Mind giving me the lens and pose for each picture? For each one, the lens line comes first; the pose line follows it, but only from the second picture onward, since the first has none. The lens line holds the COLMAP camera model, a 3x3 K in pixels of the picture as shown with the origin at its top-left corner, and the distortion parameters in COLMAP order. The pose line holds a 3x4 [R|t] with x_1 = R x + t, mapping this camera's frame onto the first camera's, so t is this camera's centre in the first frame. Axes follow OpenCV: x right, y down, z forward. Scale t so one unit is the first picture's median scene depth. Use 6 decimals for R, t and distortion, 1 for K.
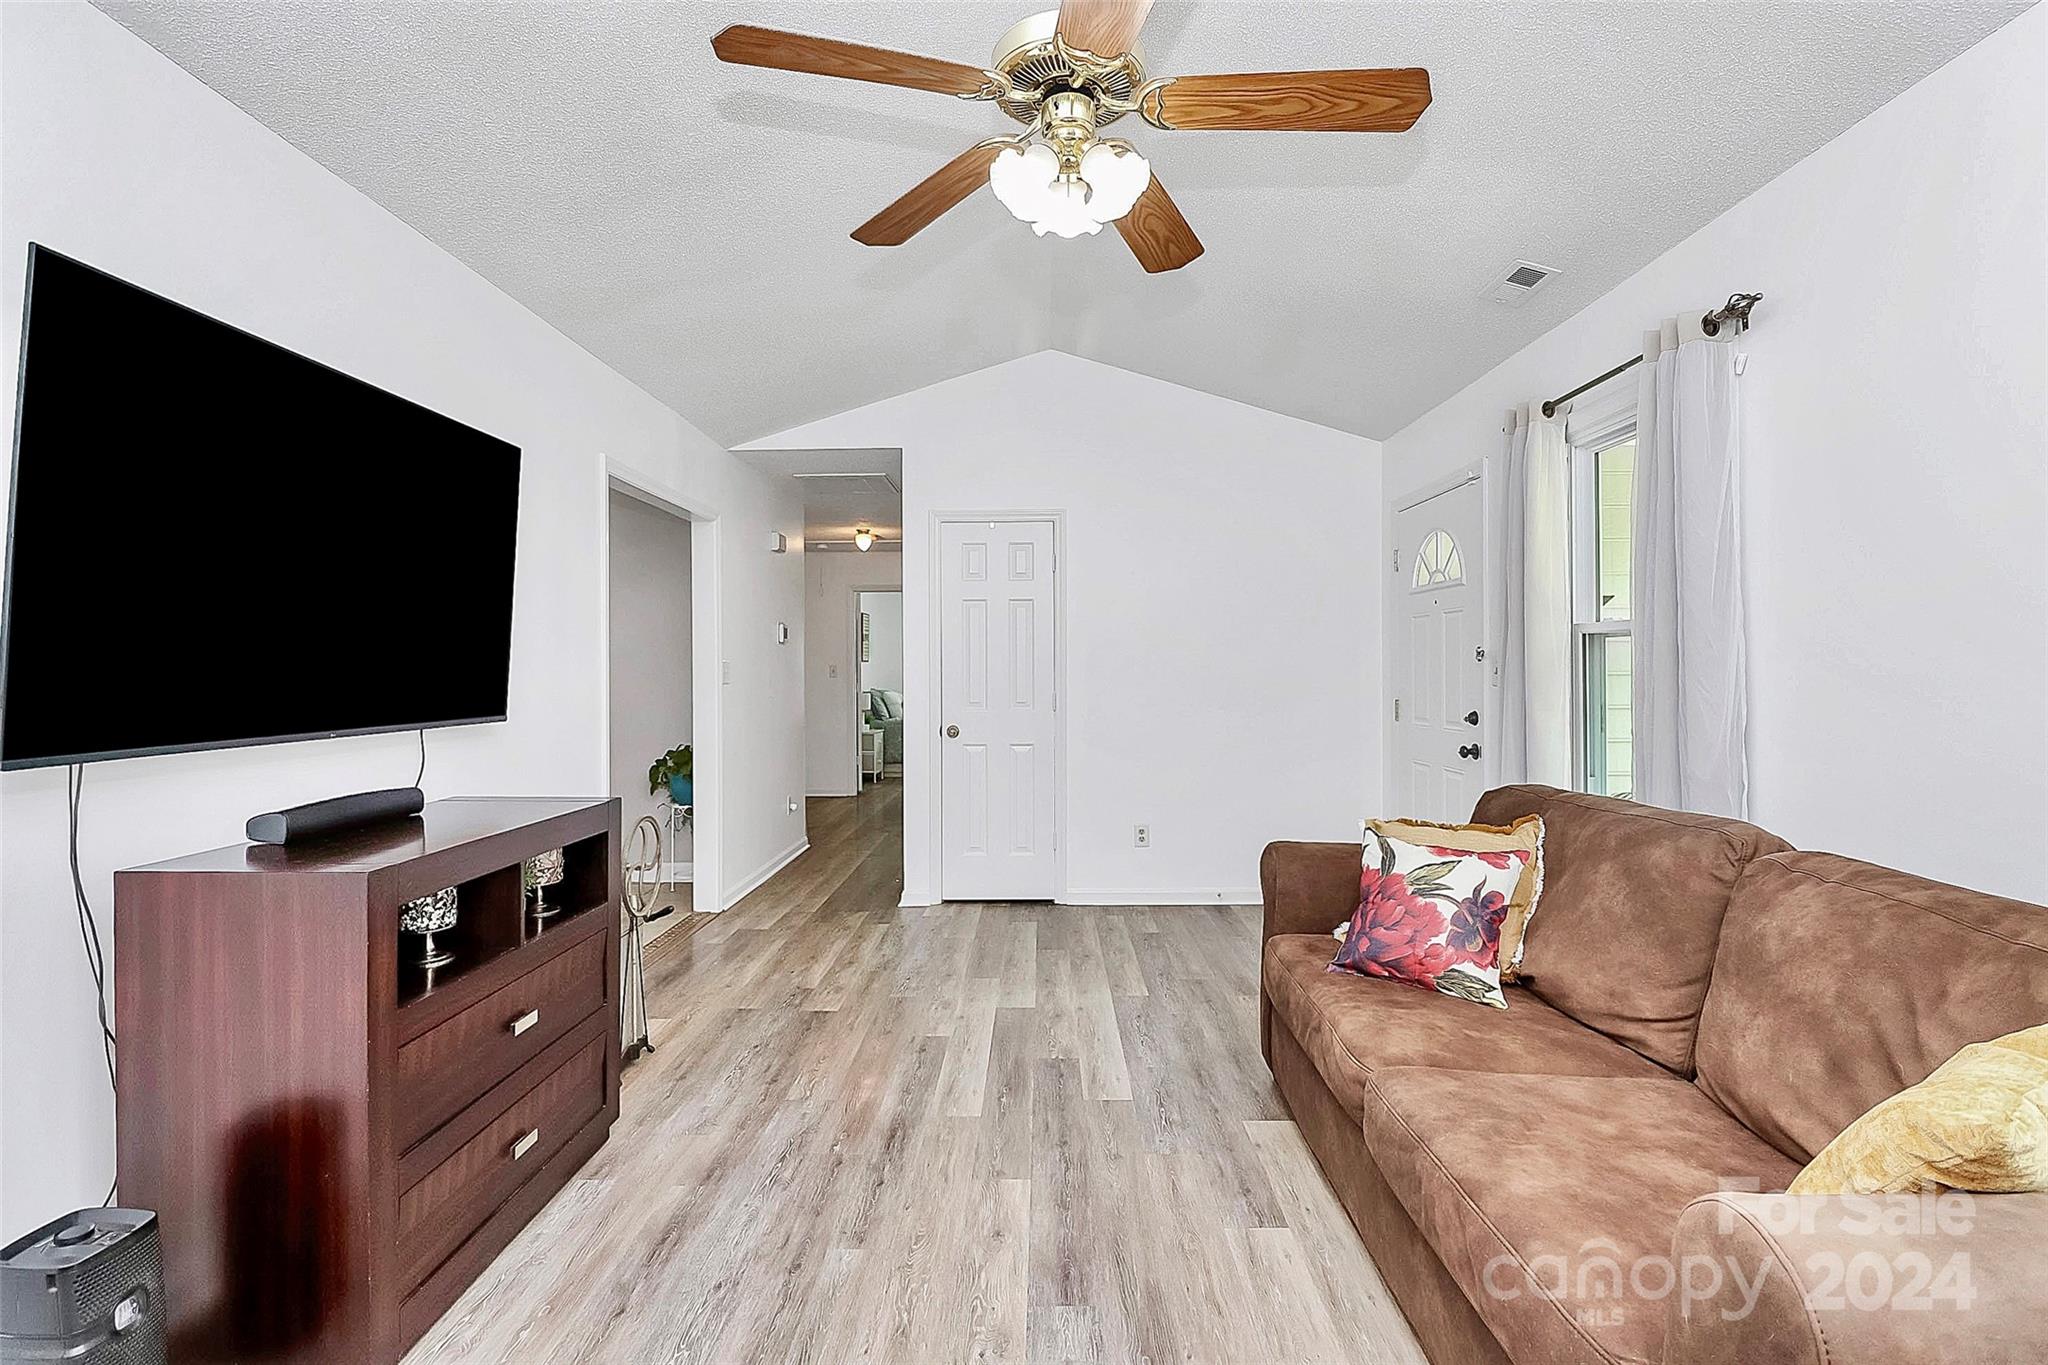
lens RADIAL K [[928.2, 0, 1041.0], [0, 928.2, 642.2], [0, 0, 1]] dist [0.001204, -0.009976]
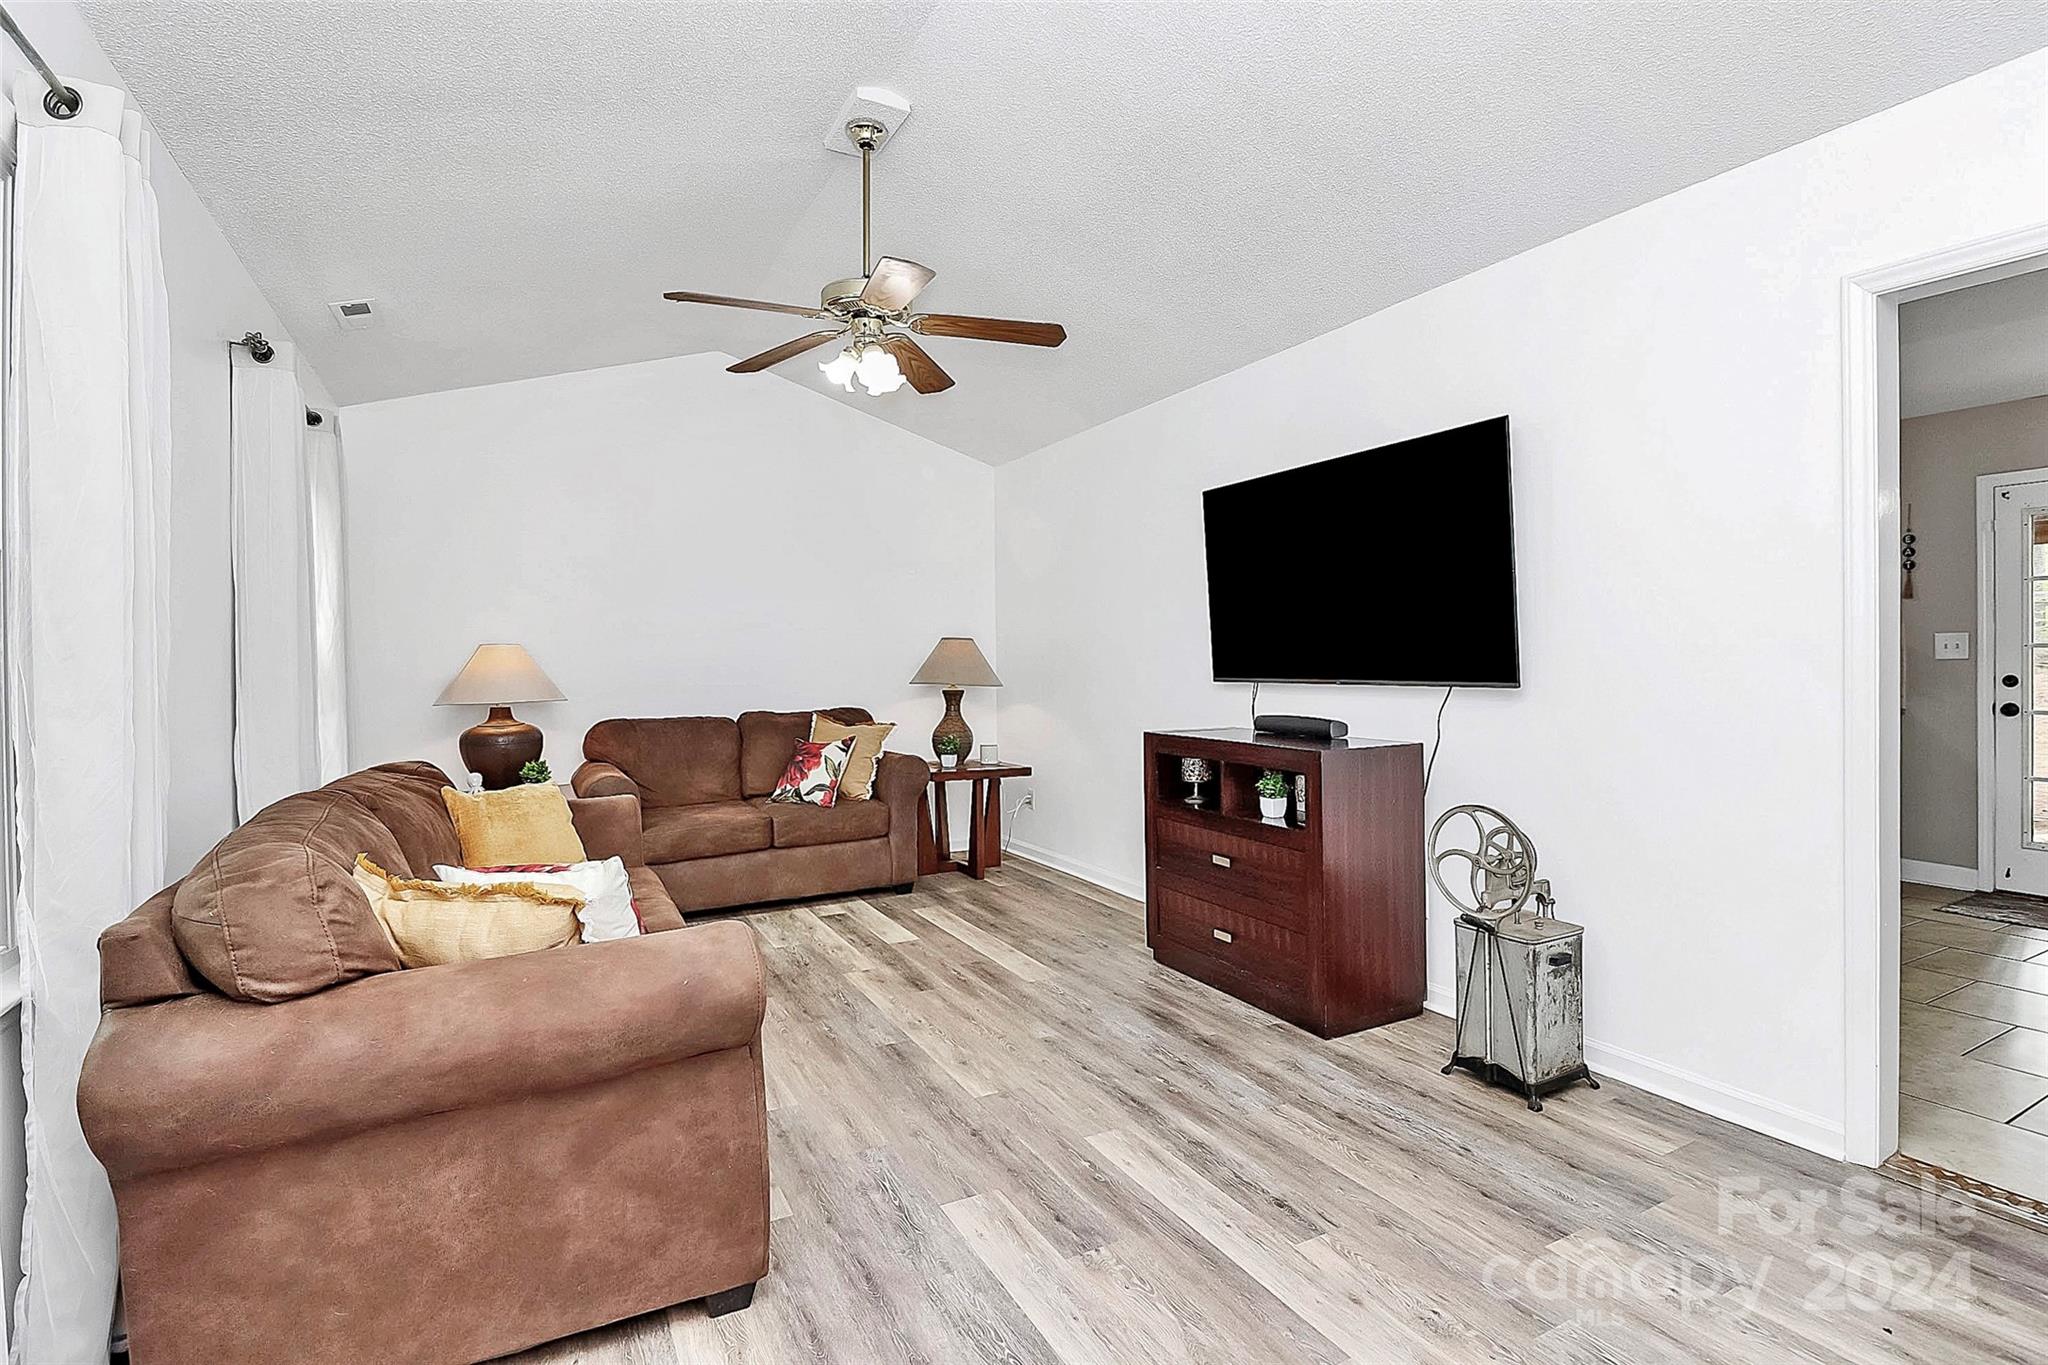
lens RADIAL K [[976.8, 0, 1024.3], [0, 976.8, 656.0], [0, 0, 1]] dist [0.001883, -0.009696]
pose [[-0.879099, 0.010521, -0.476523, 0.444001], [0.028005, 0.999169, -0.029604, 0.074717], [0.475816, -0.039369, -0.878664, 1.879815]]
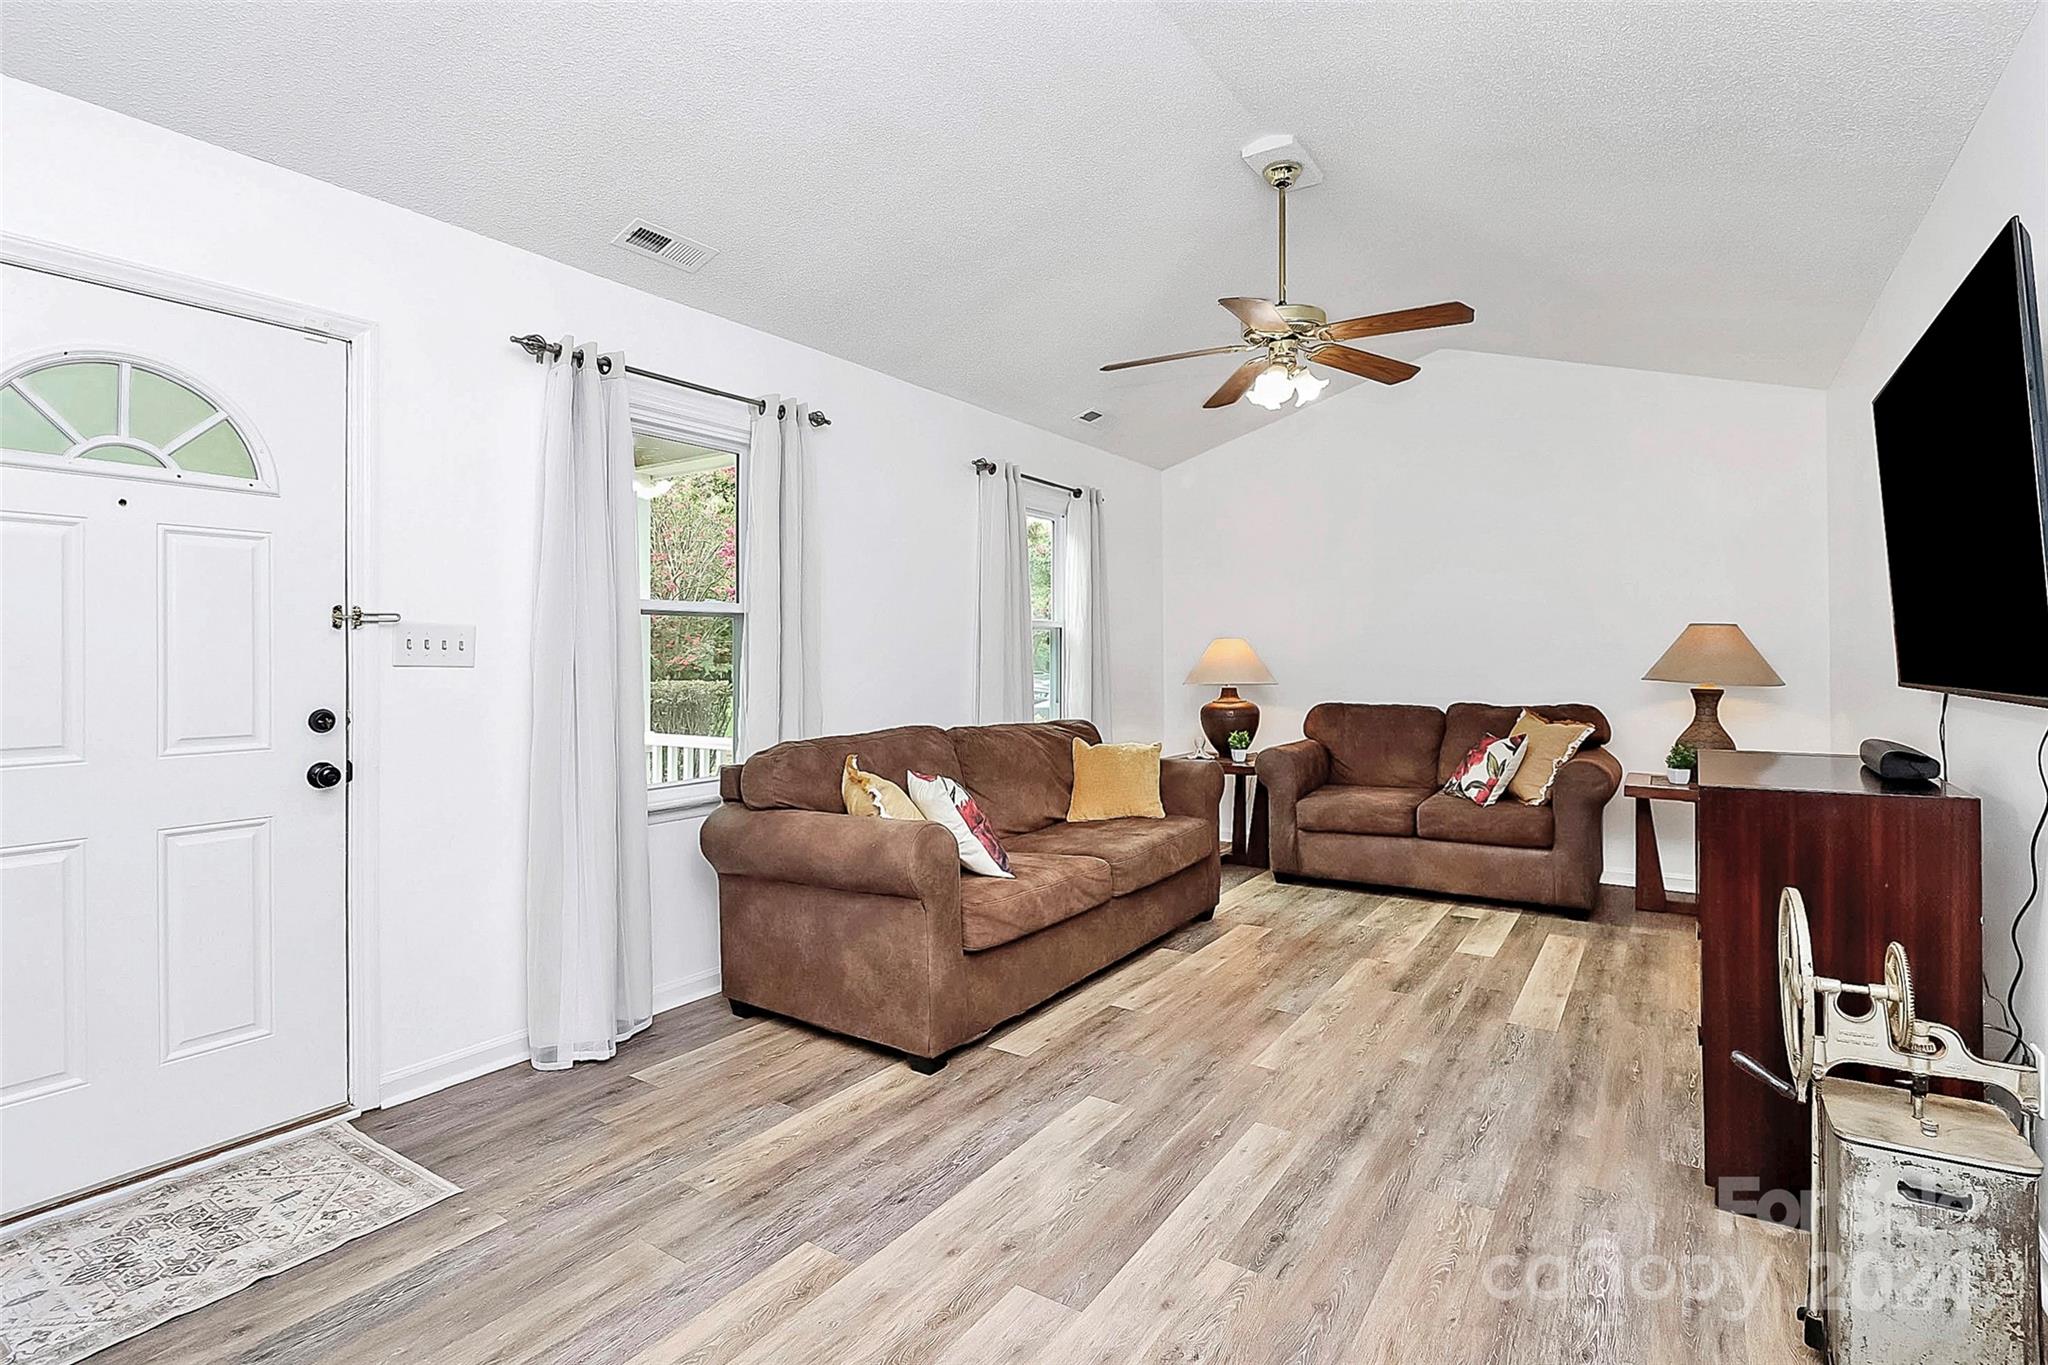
lens RADIAL K [[995.3, 0, 1021.9], [0, 995.3, 615.3], [0, 0, 1]] dist [-0.000169, -0.000473]
pose [[-0.828569, 0.030014, 0.559082, -0.452928], [-0.010030, 0.997606, -0.068421, 0.083943], [-0.559797, -0.062299, -0.826285, 2.038231]]
